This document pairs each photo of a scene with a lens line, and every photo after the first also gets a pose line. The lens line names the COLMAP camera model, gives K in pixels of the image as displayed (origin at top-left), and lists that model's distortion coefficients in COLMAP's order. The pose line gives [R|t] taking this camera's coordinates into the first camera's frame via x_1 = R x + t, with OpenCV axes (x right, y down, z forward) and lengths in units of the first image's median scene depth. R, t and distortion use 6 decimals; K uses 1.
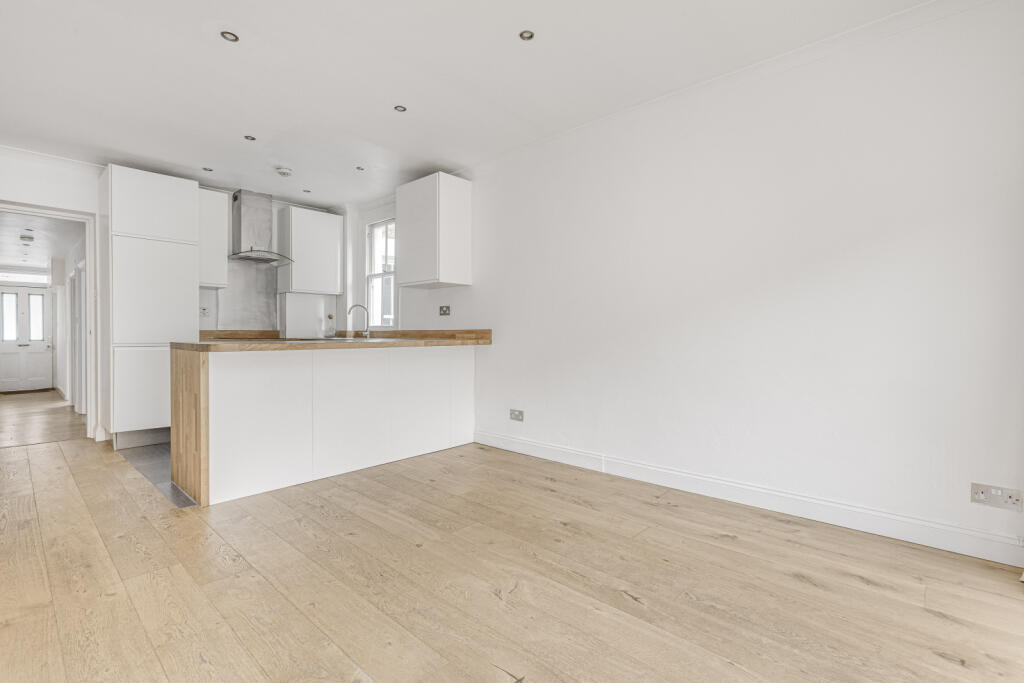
lens RADIAL K [[467.5, 0, 510.7], [0, 467.5, 338.8], [0, 0, 1]] dist [0.004071, 0.000882]
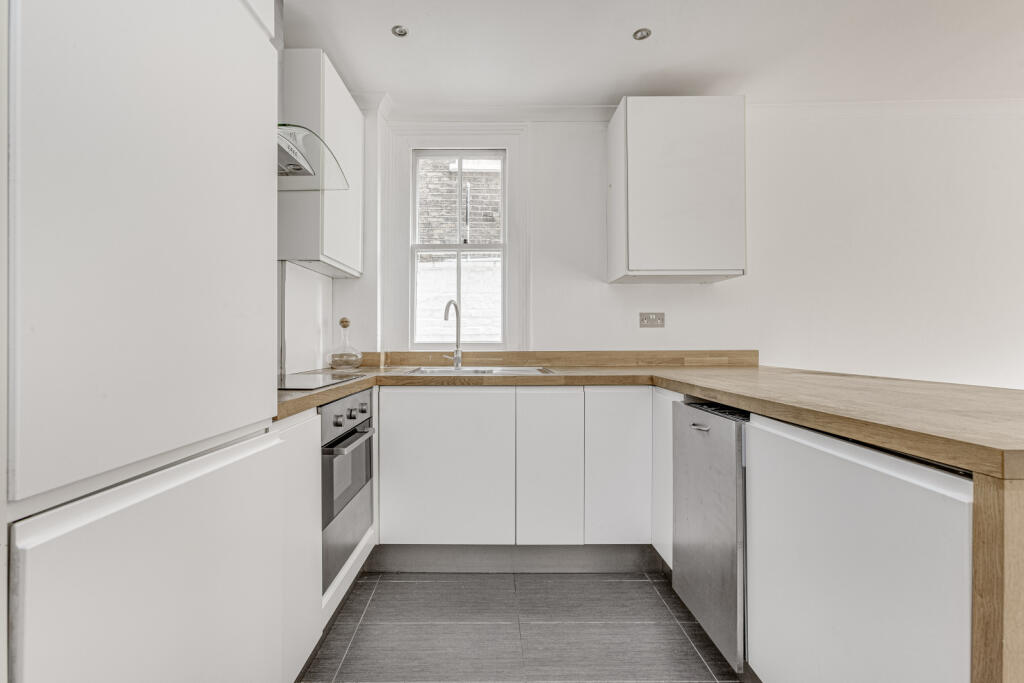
lens RADIAL K [[467.5, 0, 510.9], [0, 467.5, 347.0], [0, 0, 1]] dist [0.004071, 0.000882]
pose [[0.739984, 0.004445, 0.672610, -0.624983], [0.007820, 0.999854, -0.015211, -0.014584], [-0.672579, 0.016516, 0.739841, 0.593914]]
